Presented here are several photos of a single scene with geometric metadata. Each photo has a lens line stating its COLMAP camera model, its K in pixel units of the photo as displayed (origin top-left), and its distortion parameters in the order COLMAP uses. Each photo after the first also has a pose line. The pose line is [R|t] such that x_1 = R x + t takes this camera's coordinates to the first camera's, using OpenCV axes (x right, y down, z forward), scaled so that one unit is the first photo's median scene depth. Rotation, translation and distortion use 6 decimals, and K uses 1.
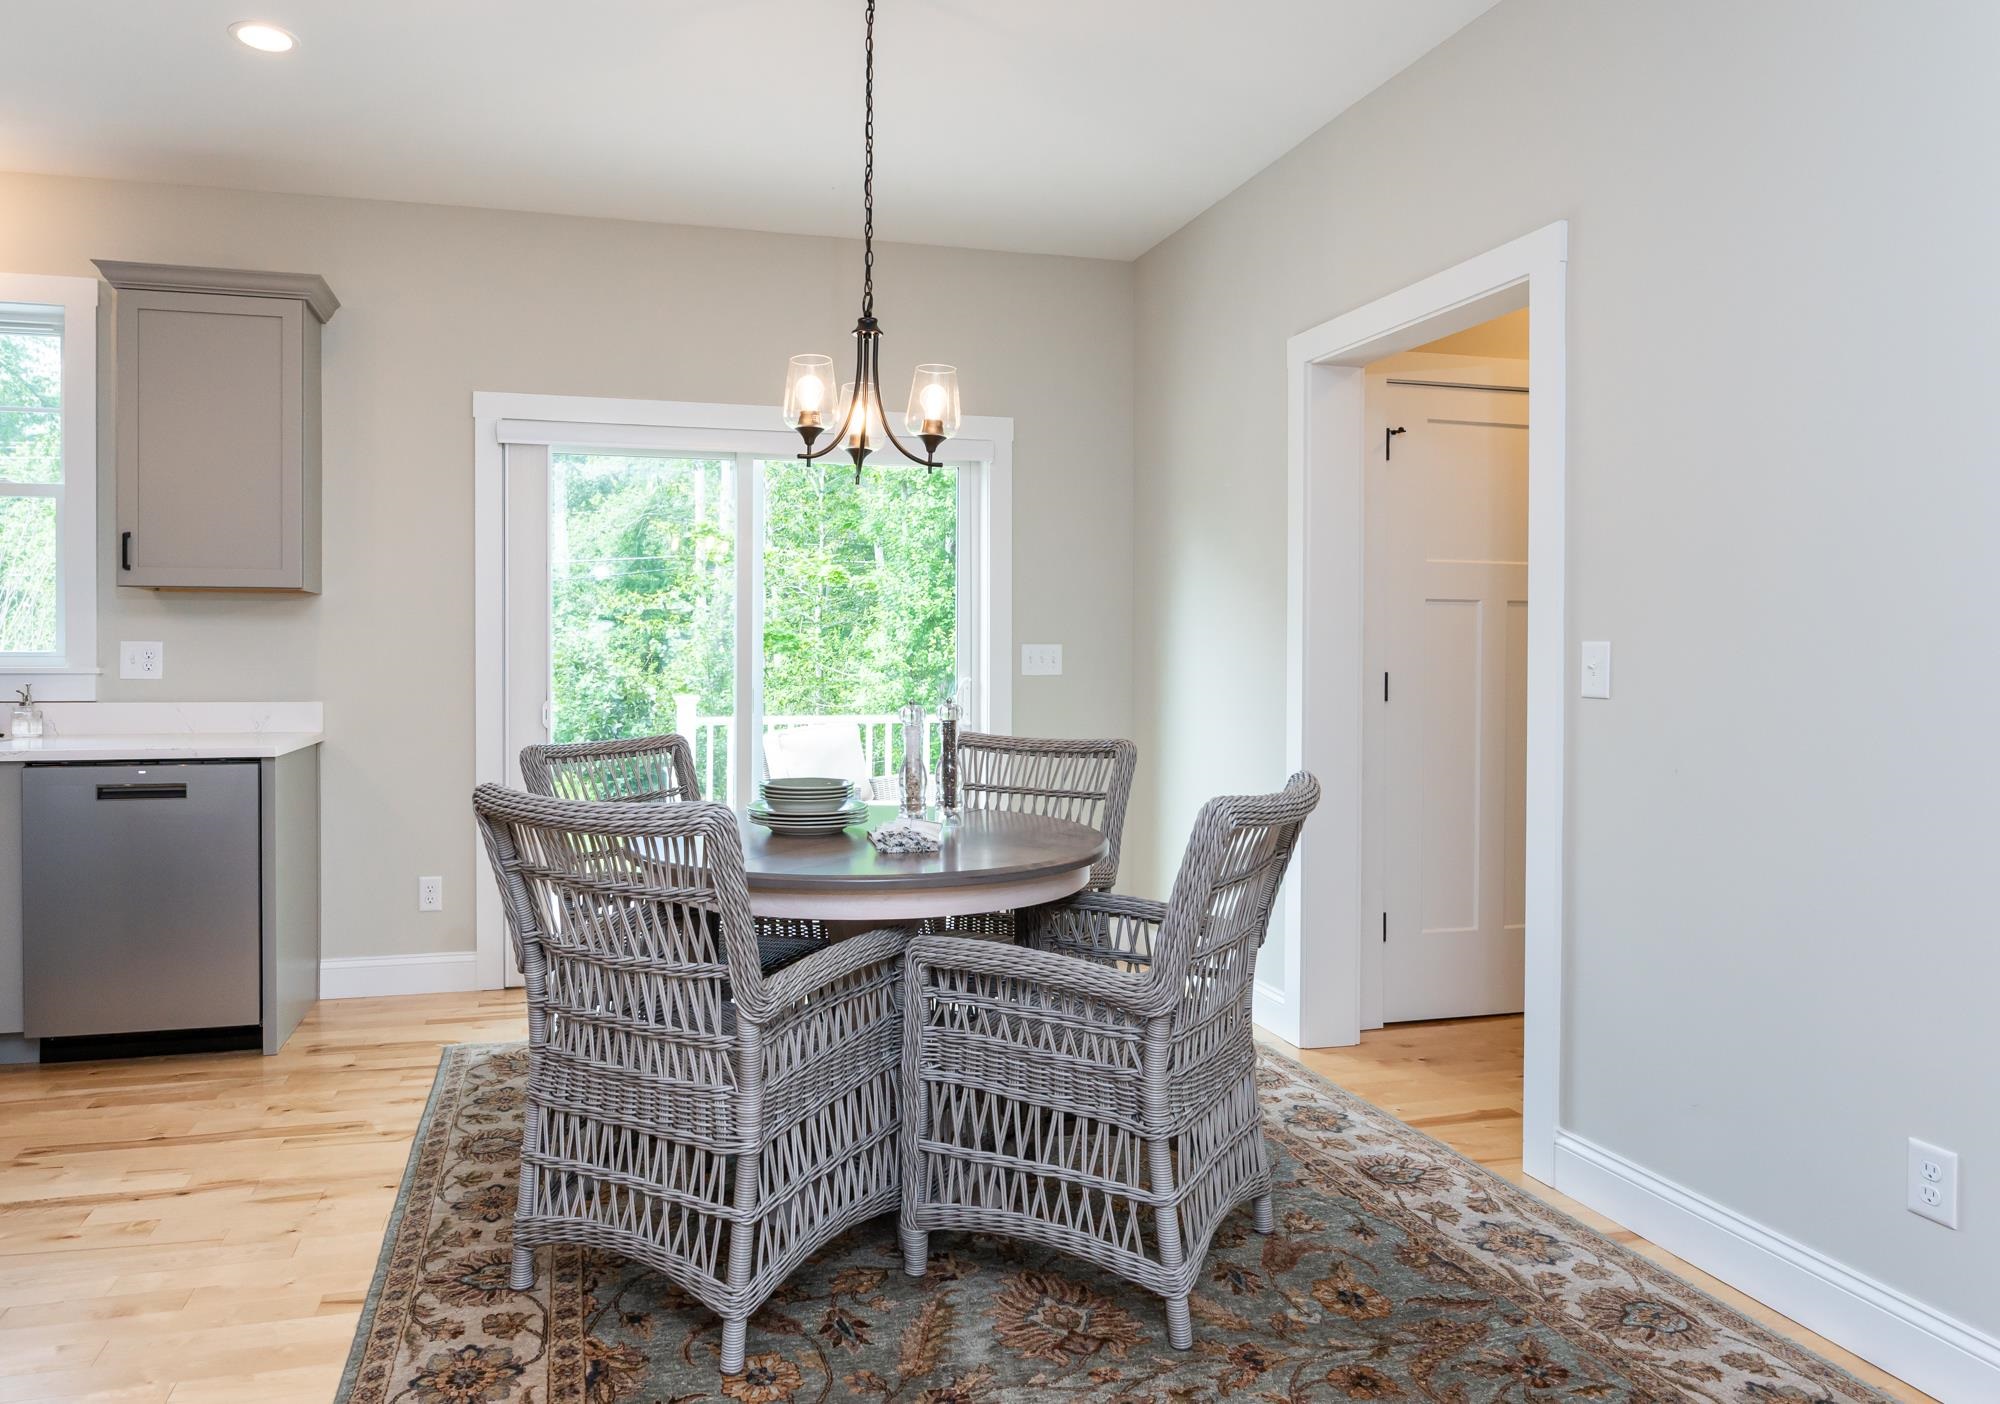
lens RADIAL K [[1268.4, 0, 889.6], [0, 1268.4, 662.4], [0, 0, 1]] dist [-0.009550, -0.000820]
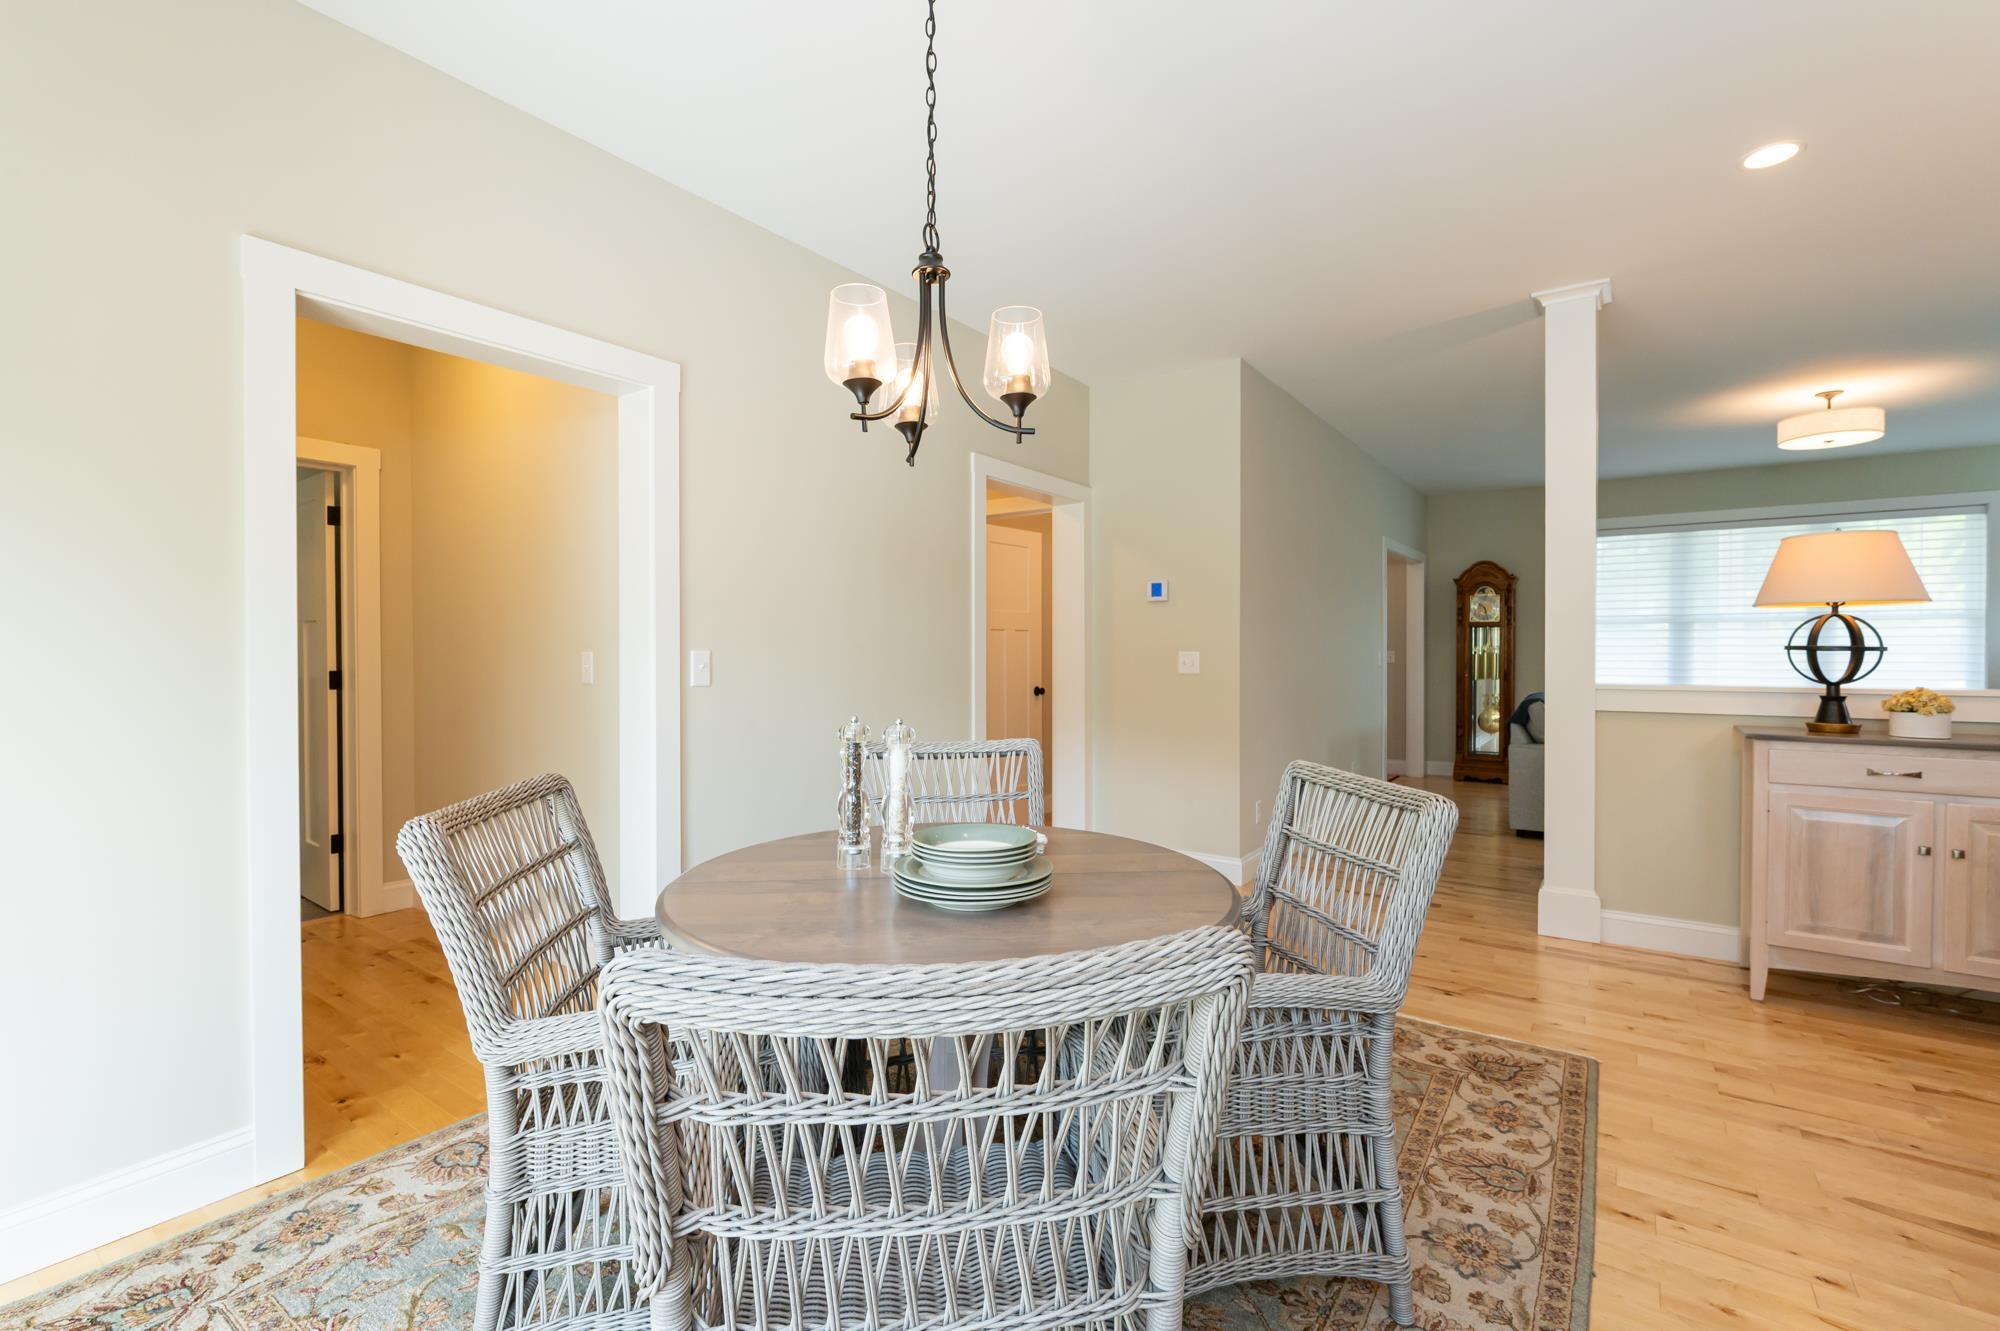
lens RADIAL K [[891.5, 0, 997.2], [0, 891.5, 659.0], [0, 0, 1]] dist [-0.001940, -0.000935]
pose [[-0.653882, -0.008932, 0.756544, -0.473758], [0.005755, 0.999843, 0.016778, -0.020108], [-0.756575, 0.015325, -0.653728, 1.321412]]
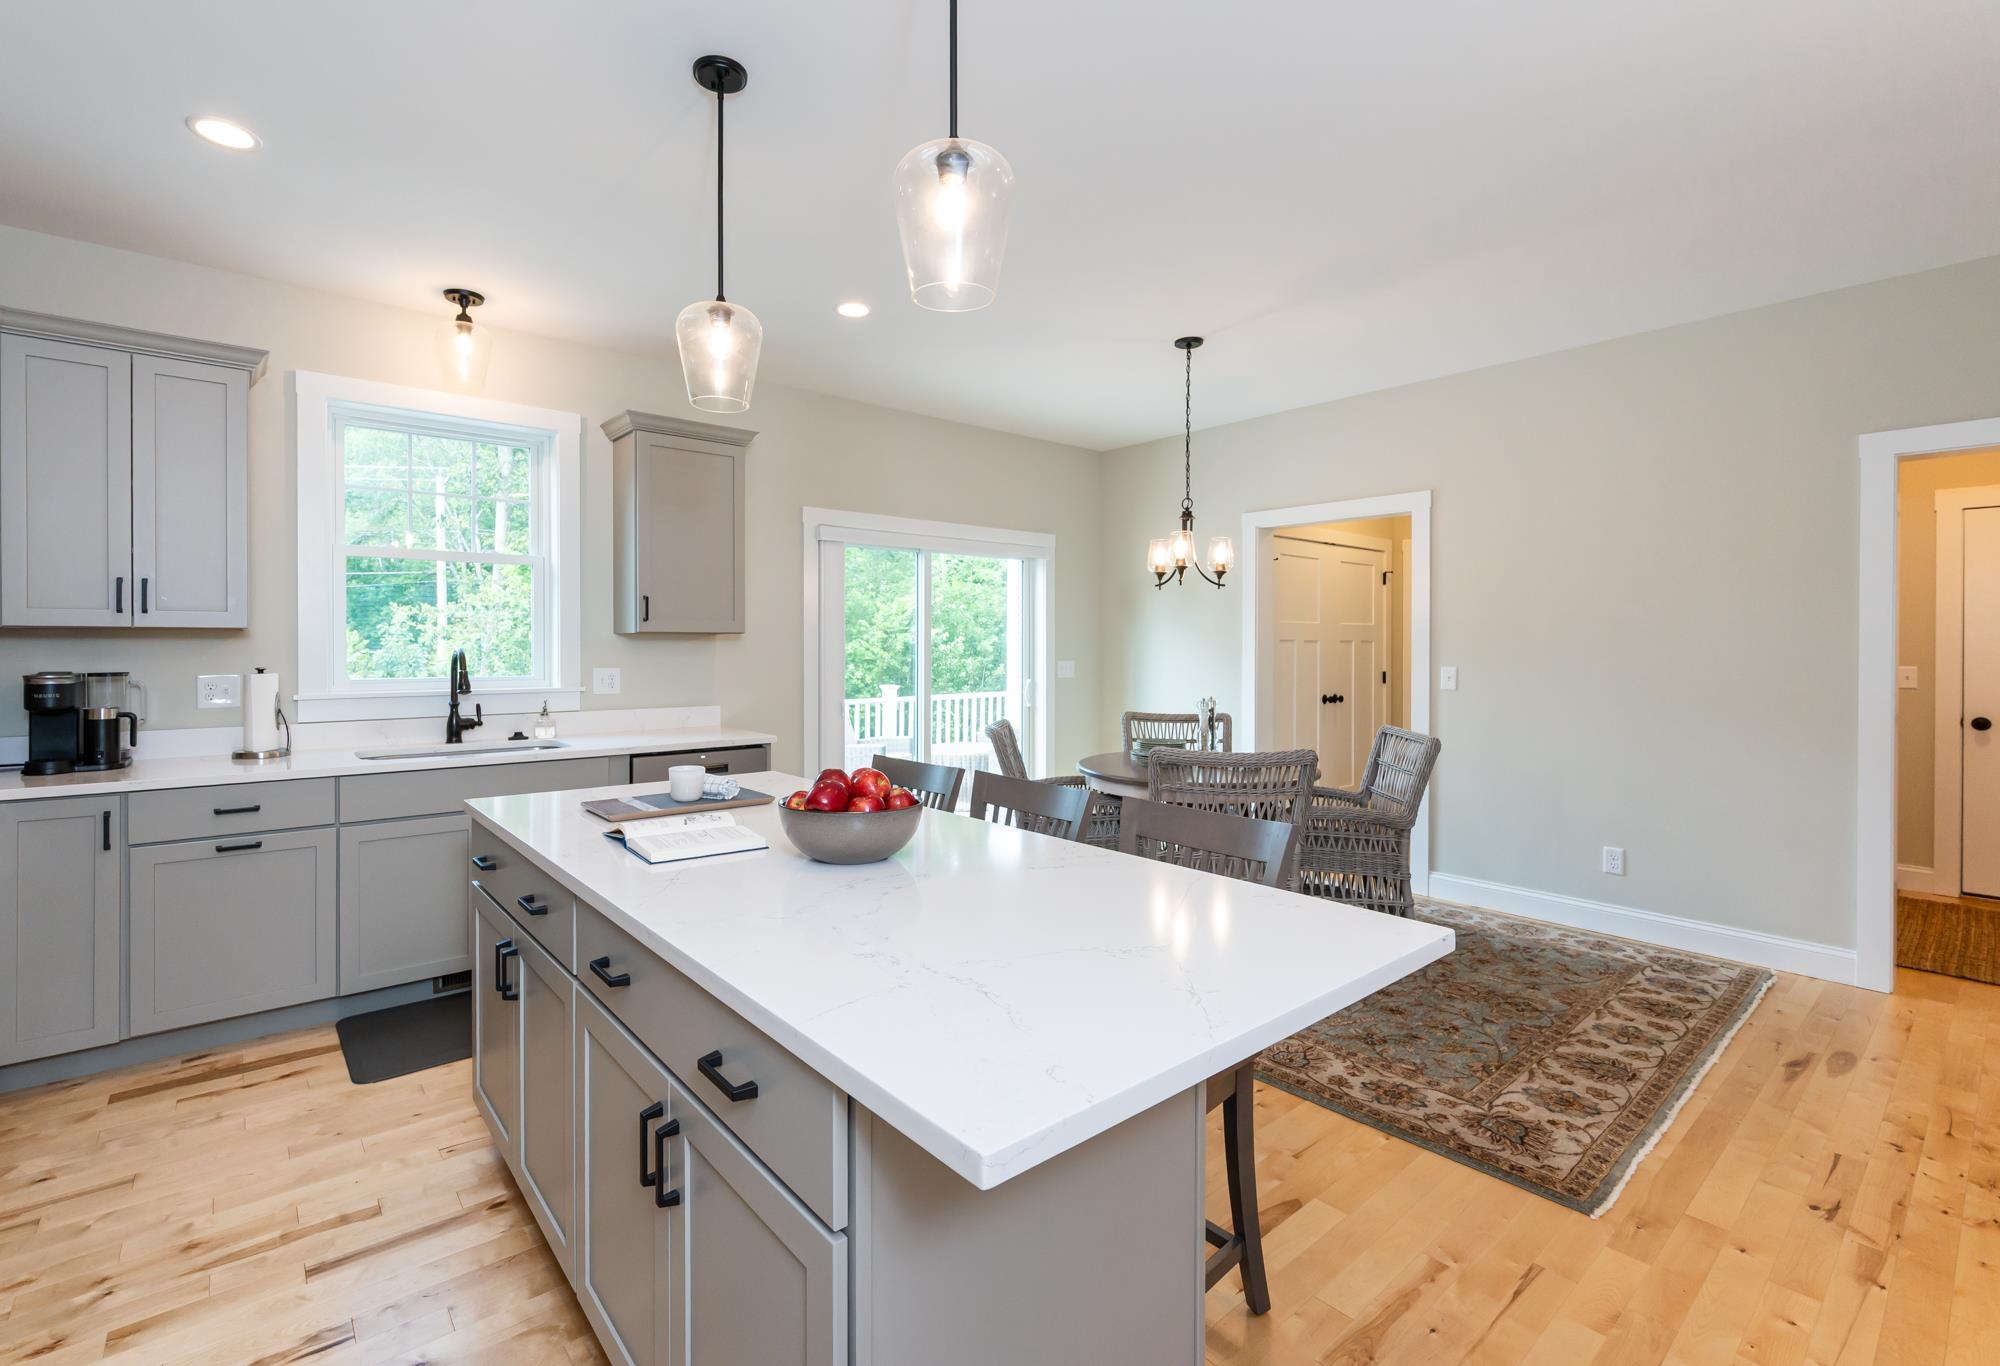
lens RADIAL K [[887.0, 0, 954.0], [0, 887.0, 645.7], [0, 0, 1]] dist [-0.000582, -0.000184]
pose [[0.901888, -0.001934, 0.431966, -0.950467], [0.005073, 0.999968, -0.006116, -0.047838], [-0.431940, 0.007707, 0.901869, -0.118433]]
